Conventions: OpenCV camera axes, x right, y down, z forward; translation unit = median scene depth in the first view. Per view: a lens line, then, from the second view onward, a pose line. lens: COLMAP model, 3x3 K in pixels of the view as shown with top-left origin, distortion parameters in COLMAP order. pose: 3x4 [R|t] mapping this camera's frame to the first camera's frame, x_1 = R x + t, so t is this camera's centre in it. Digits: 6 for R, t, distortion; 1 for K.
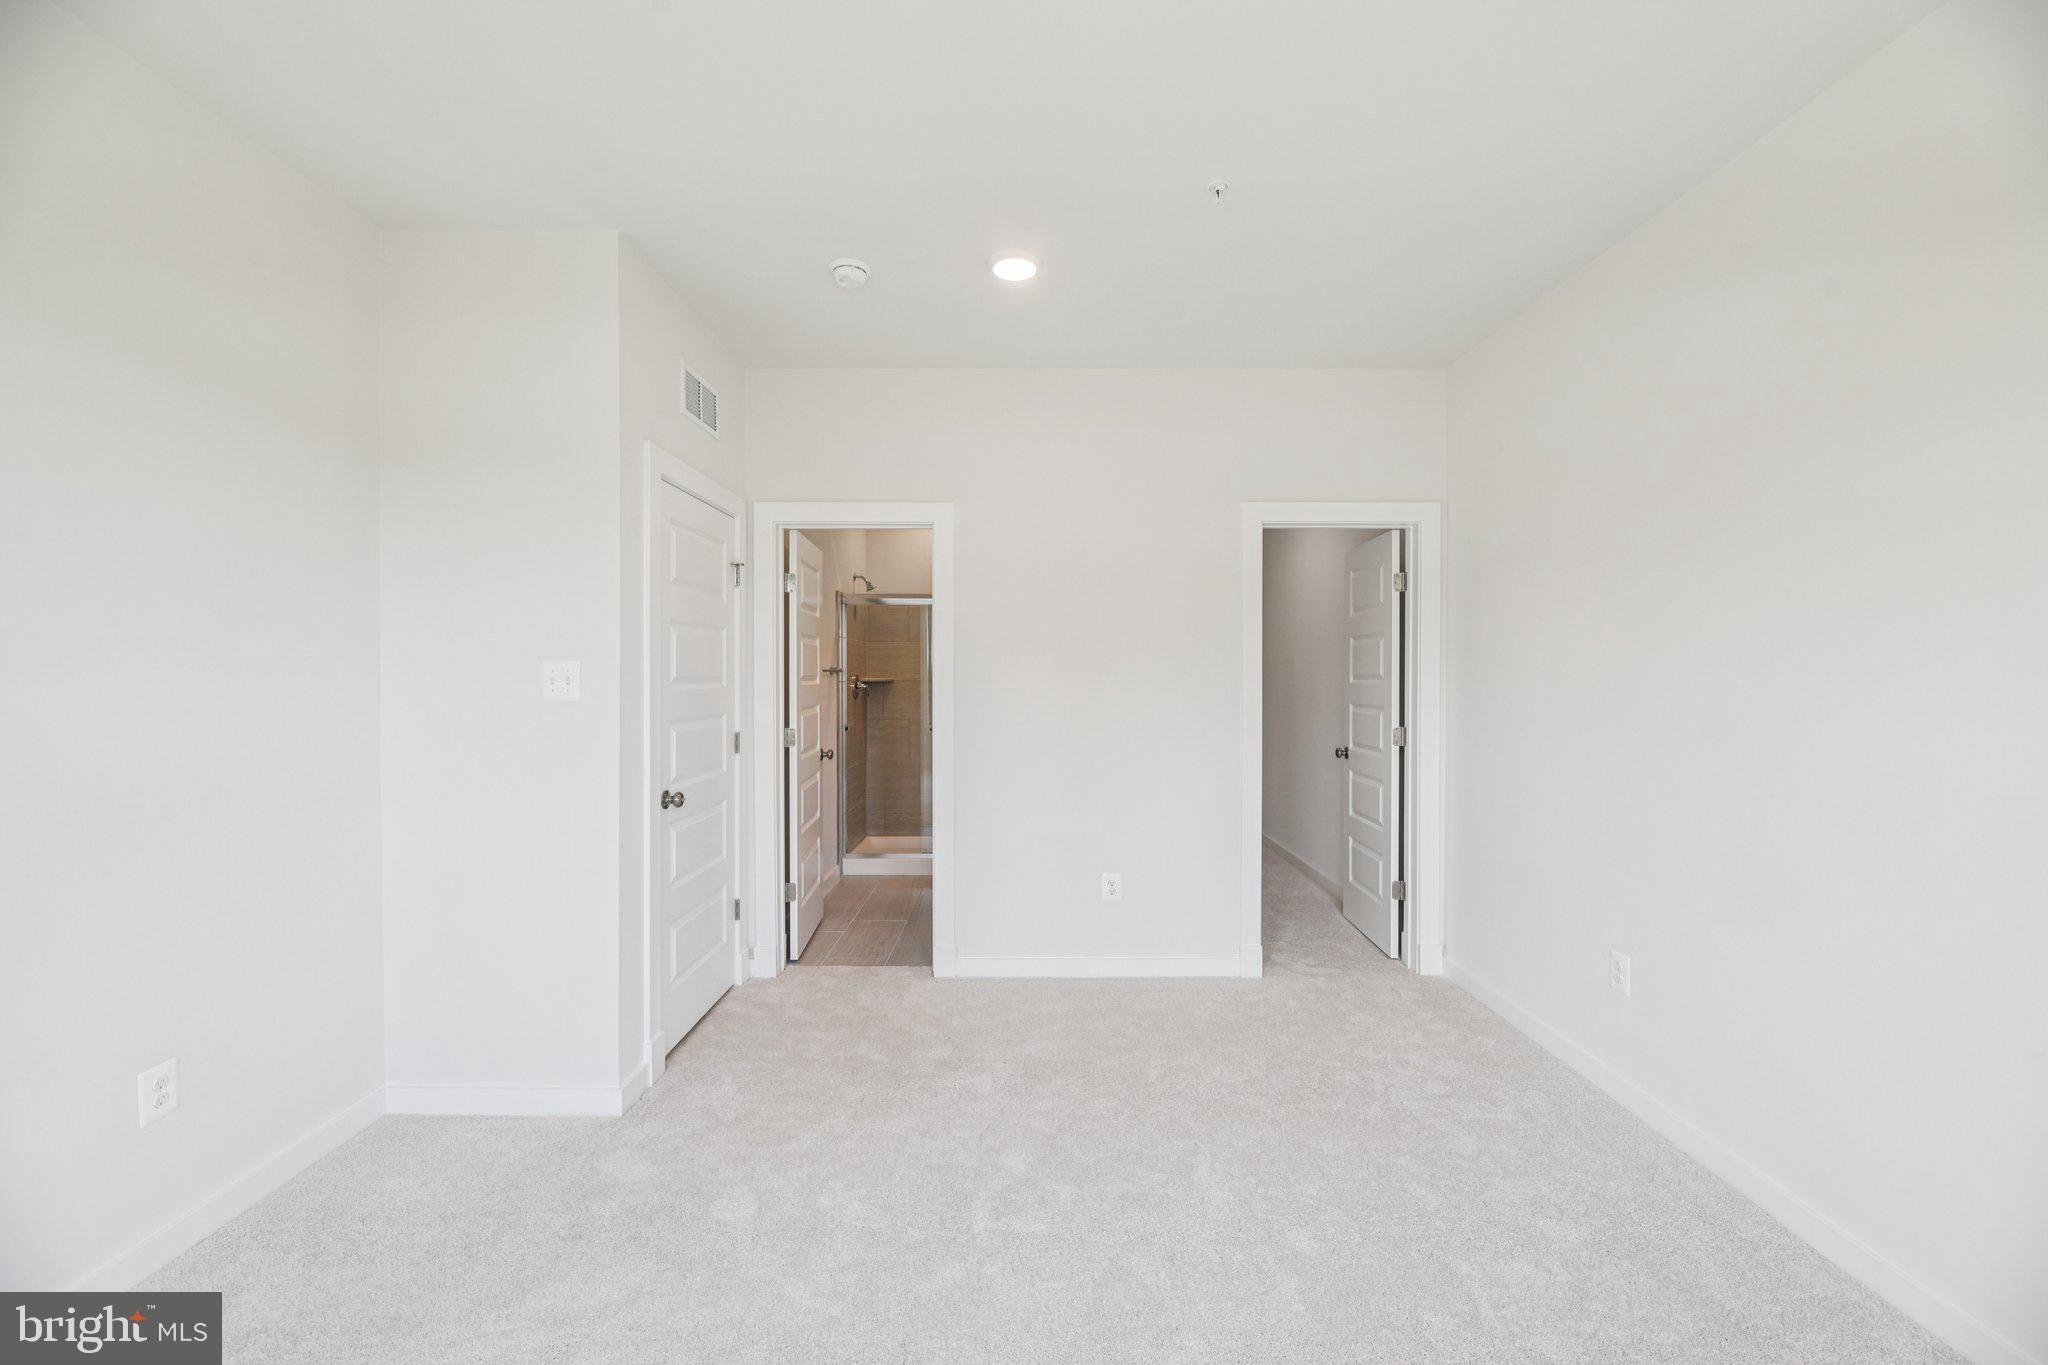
lens RADIAL K [[818.3, 0, 1096.4], [0, 818.3, 680.9], [0, 0, 1]] dist [0.001925, -0.000029]
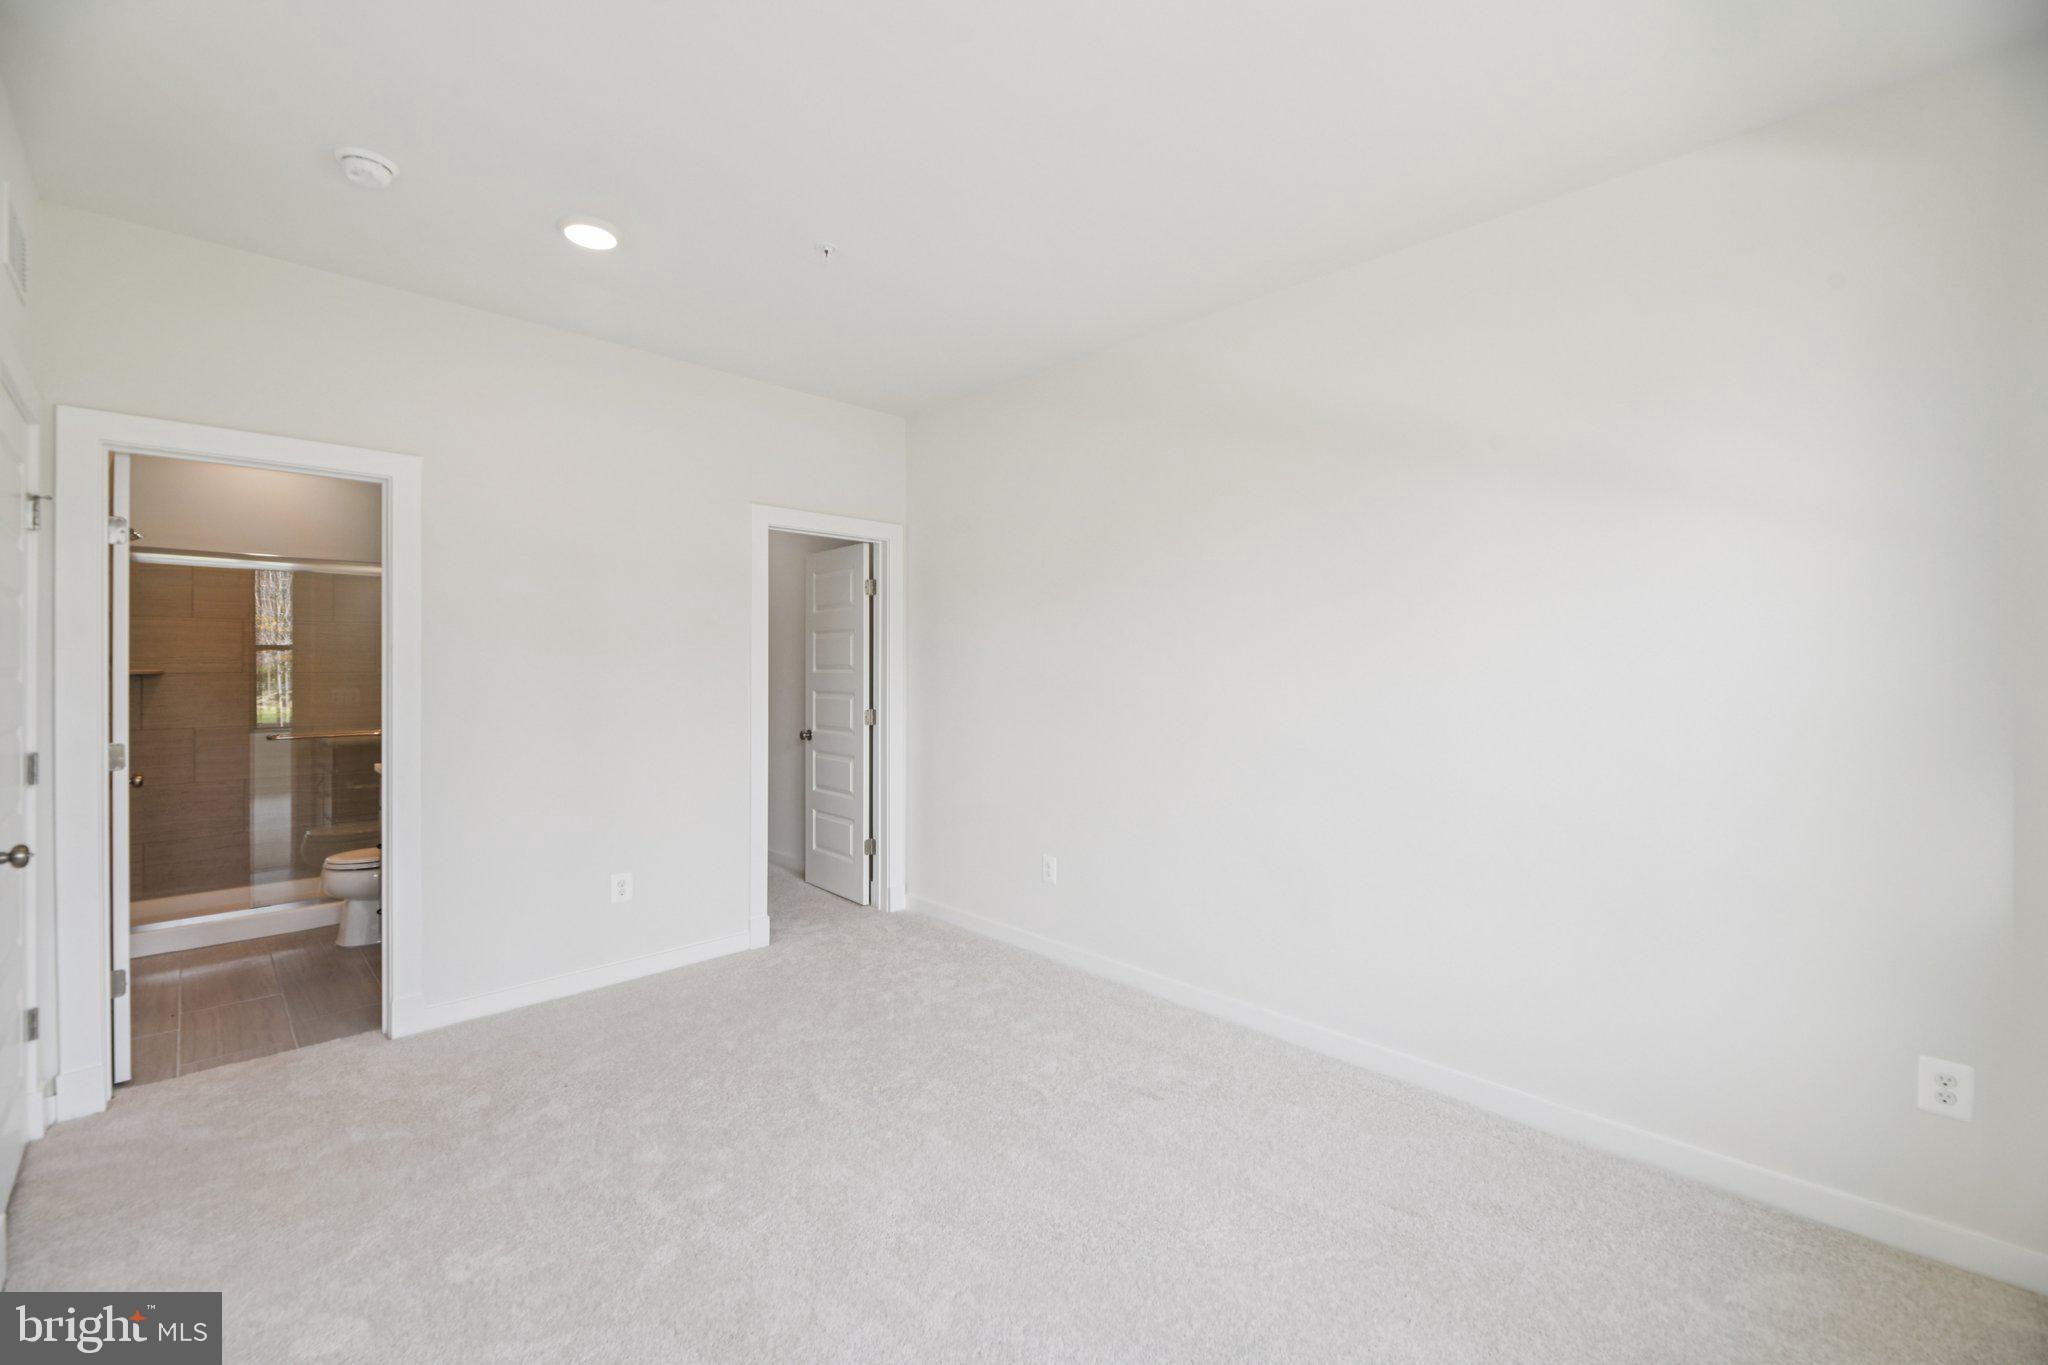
lens RADIAL K [[839.0, 0, 1034.1], [0, 839.0, 670.9], [0, 0, 1]] dist [0.001453, -0.000732]
pose [[0.713571, -0.004673, 0.700568, -0.326787], [0.003874, 0.999989, 0.002724, -0.001763], [-0.700573, 0.000770, 0.713581, -0.037720]]
